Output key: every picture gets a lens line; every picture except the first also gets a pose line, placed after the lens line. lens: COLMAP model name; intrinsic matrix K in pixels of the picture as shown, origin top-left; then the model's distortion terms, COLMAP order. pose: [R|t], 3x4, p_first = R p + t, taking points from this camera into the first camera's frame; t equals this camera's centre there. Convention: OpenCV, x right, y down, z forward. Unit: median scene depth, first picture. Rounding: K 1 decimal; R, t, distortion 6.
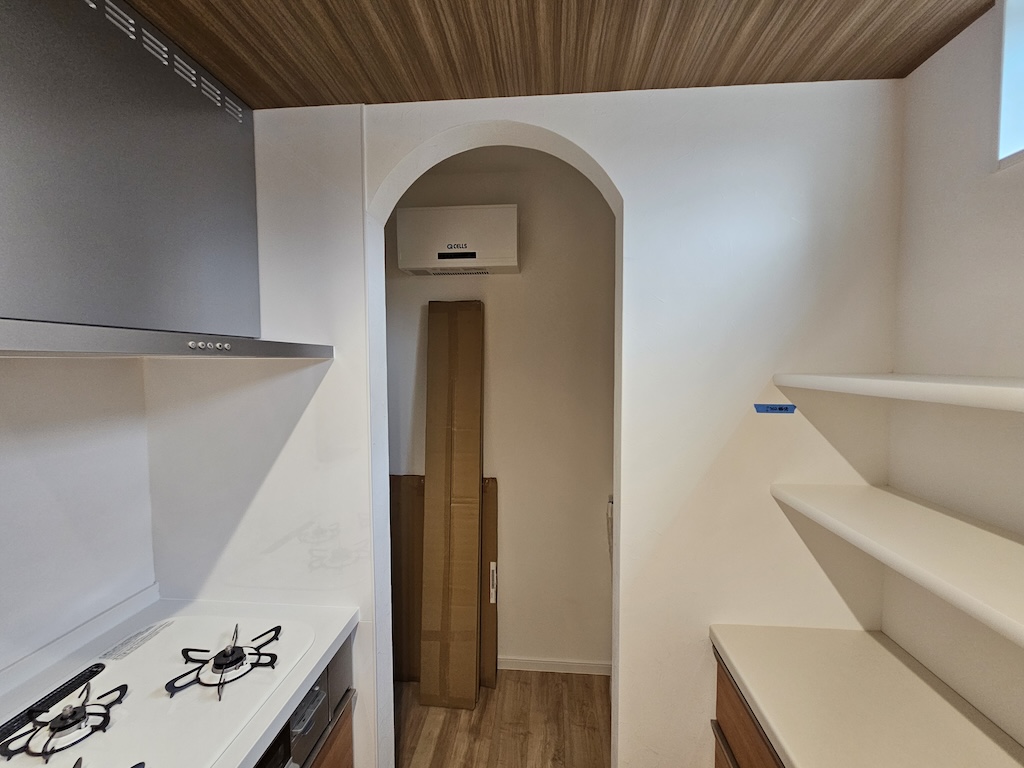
lens RADIAL K [[418.7, 0, 511.8], [0, 418.7, 384.2], [0, 0, 1]] dist [-0.001429, -0.000213]
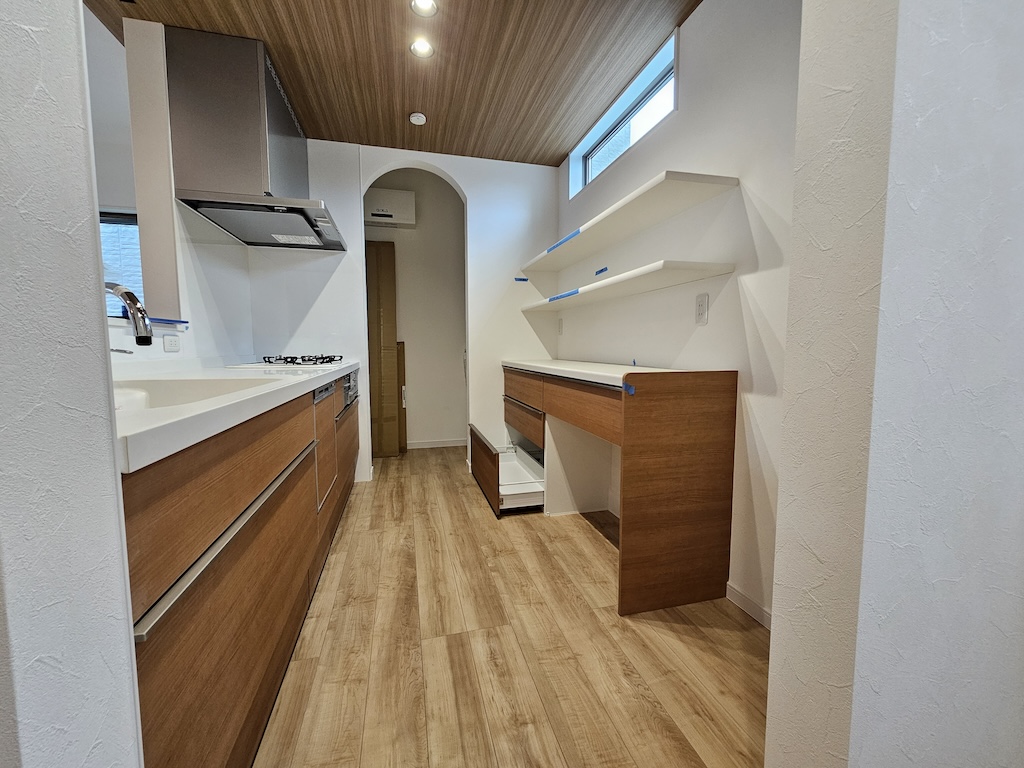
lens RADIAL K [[418.7, 0, 513.6], [0, 418.7, 383.3], [0, 0, 1]] dist [-0.001429, -0.000213]
pose [[0.938344, -0.029494, 0.344443, -0.262250], [0.022554, 0.999454, 0.024139, 0.441244], [-0.344967, -0.014882, 0.938497, -1.046486]]
